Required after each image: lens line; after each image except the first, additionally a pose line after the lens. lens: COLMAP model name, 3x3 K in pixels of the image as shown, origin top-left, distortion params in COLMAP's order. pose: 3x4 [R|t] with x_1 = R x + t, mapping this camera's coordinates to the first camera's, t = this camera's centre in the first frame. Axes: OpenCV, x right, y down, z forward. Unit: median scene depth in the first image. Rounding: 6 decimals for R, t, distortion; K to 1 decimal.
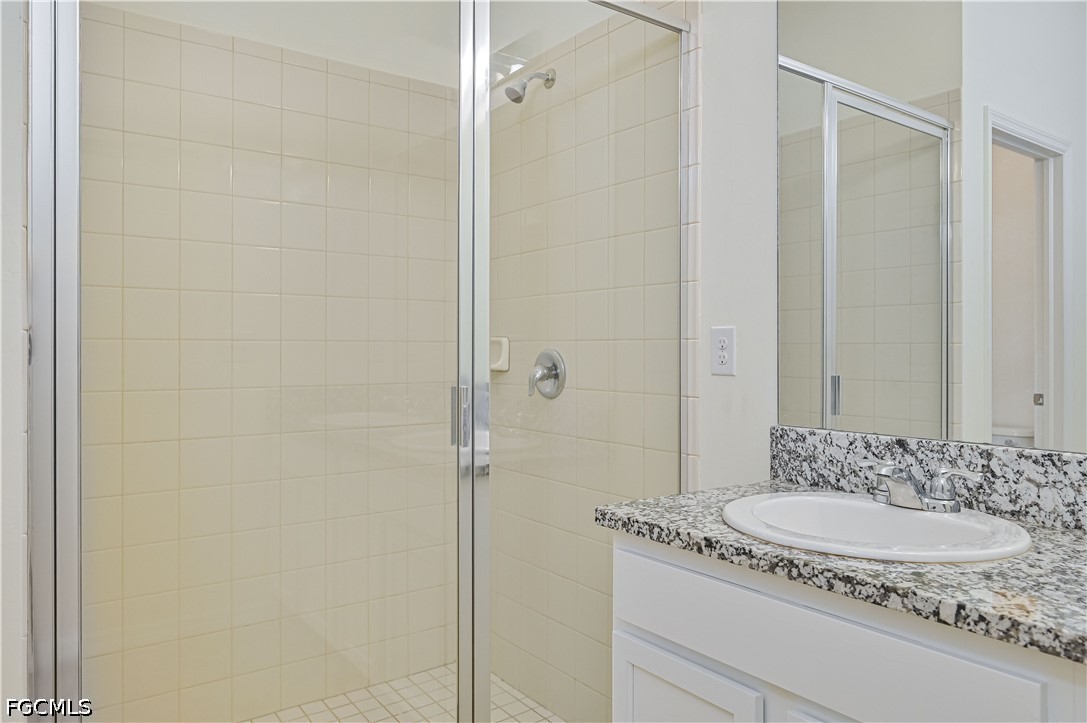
lens RADIAL K [[729.9, 0, 541.4], [0, 729.9, 357.8], [0, 0, 1]] dist [-0.008533, -0.001516]
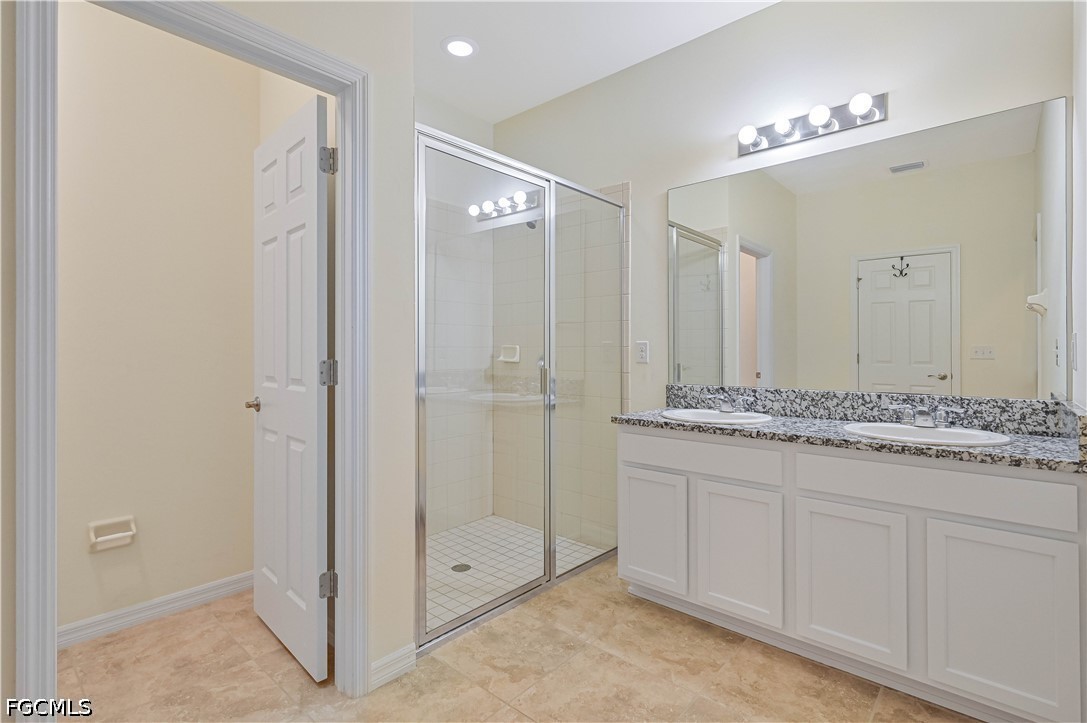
lens RADIAL K [[491.7, 0, 544.9], [0, 491.7, 359.4], [0, 0, 1]] dist [-0.000633, 0.001679]
pose [[0.977098, -0.005375, 0.212724, -0.517821], [0.004056, 0.999970, 0.006636, 0.001591], [-0.212753, -0.005622, 0.977090, -0.594031]]
